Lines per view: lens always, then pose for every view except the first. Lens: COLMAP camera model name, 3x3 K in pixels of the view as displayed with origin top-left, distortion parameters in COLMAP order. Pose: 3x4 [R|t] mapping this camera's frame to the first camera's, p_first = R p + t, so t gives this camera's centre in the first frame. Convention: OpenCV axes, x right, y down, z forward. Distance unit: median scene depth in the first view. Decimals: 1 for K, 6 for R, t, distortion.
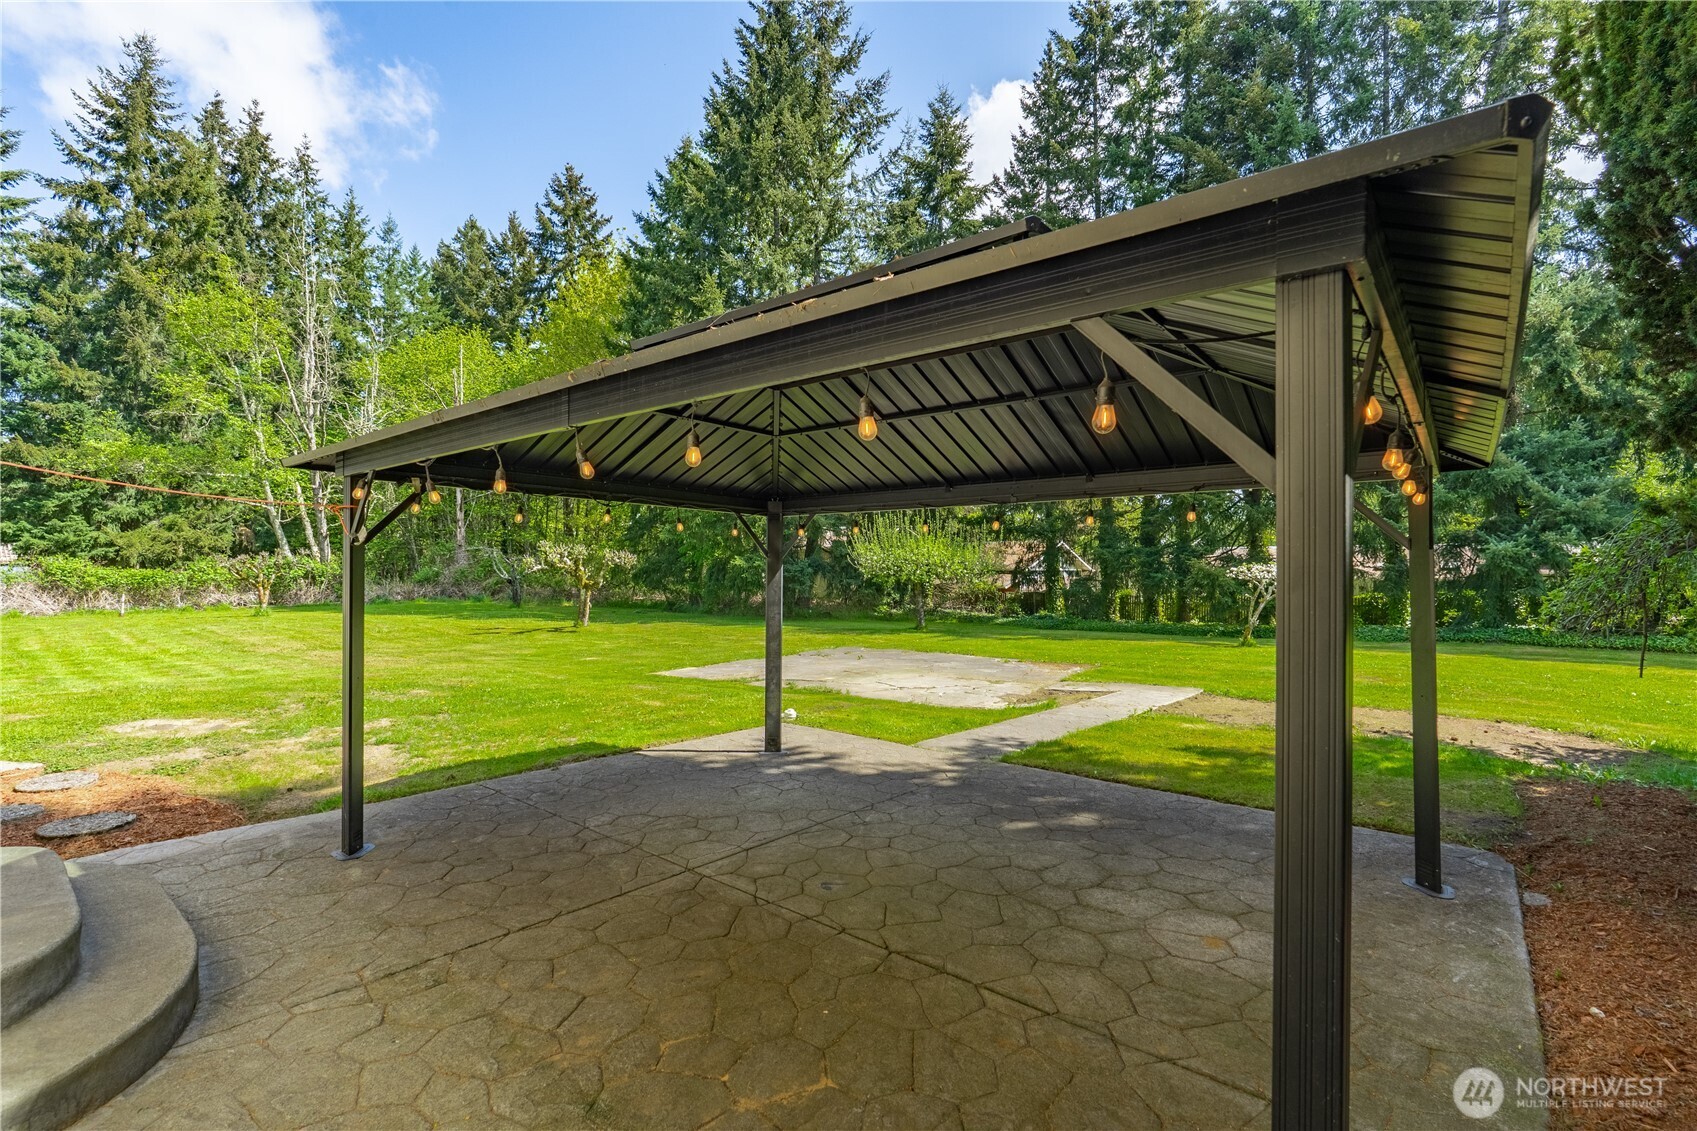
lens RADIAL K [[784.4, 0, 839.3], [0, 784.4, 567.8], [0, 0, 1]] dist [-0.008392, 0.001416]
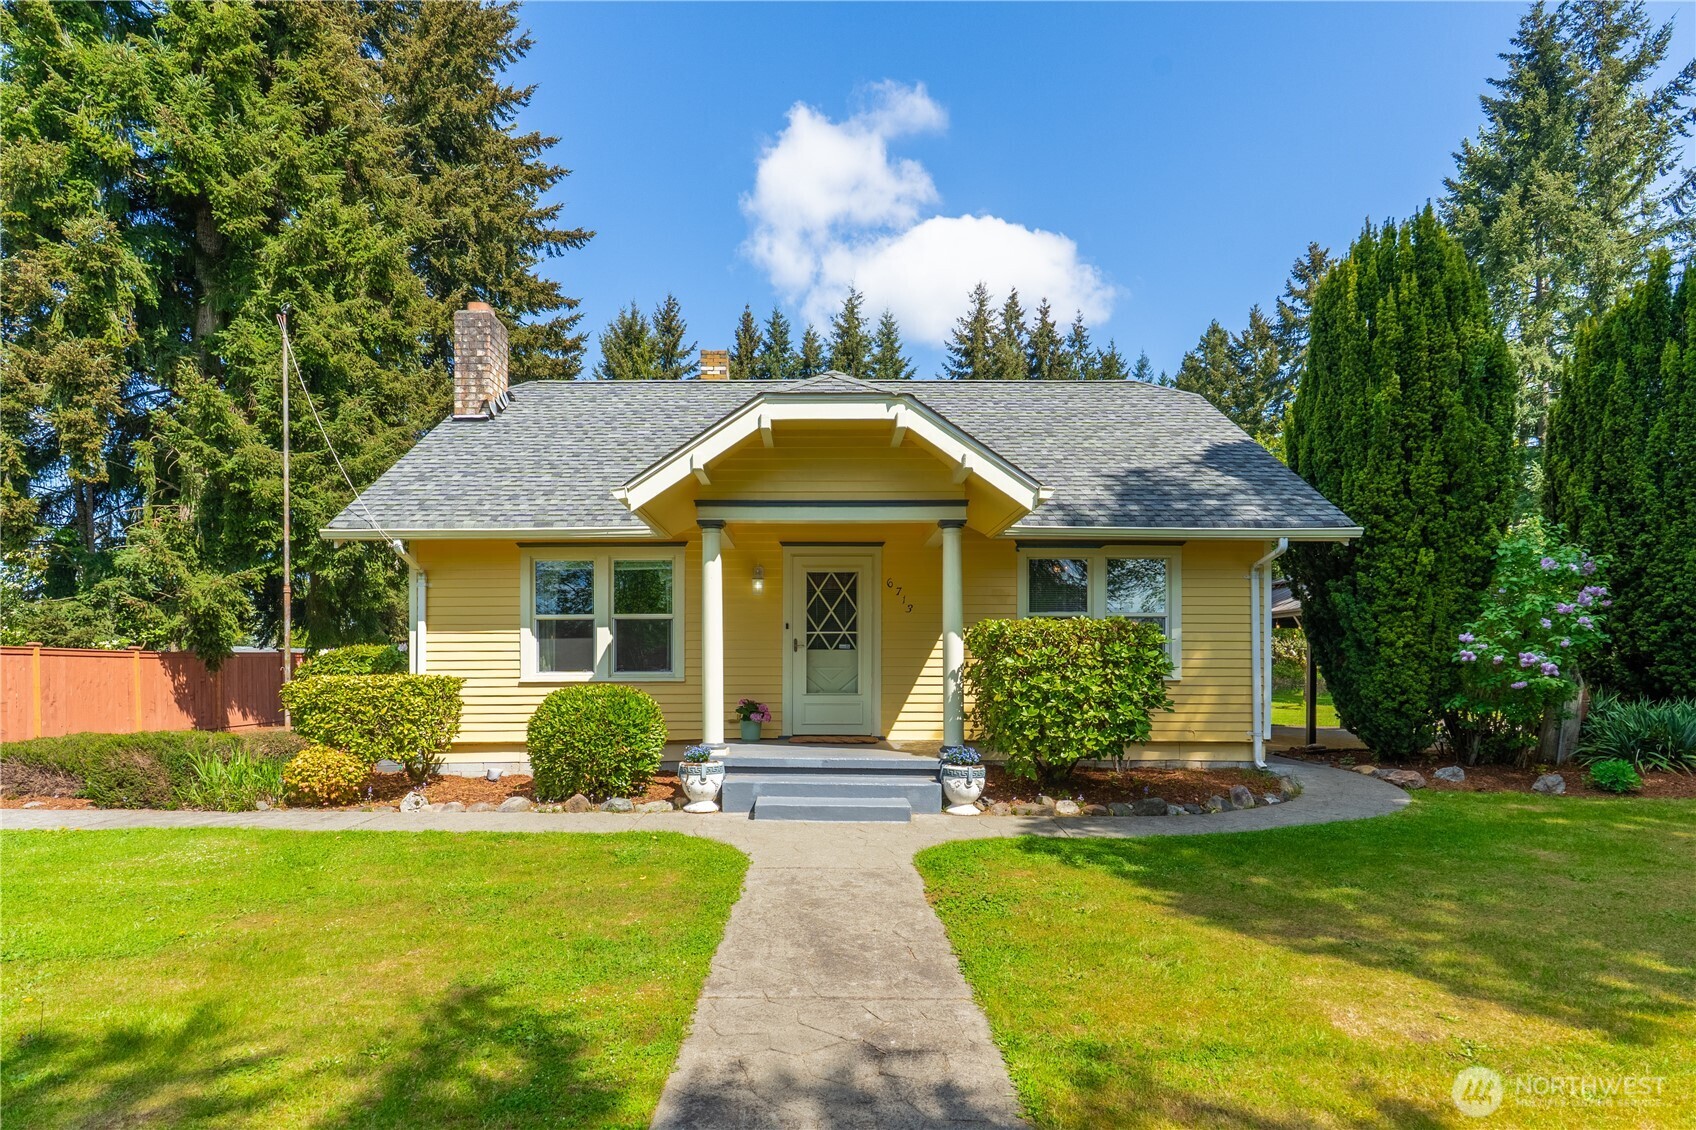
lens RADIAL K [[814.3, 0, 854.4], [0, 814.3, 665.4], [0, 0, 1]] dist [-0.004146, -0.000527]
pose [[0.652429, -0.007212, -0.757816, 0.055143], [0.009978, 0.999950, -0.000925, 0.002130], [0.757785, -0.006958, 0.652468, -0.113824]]
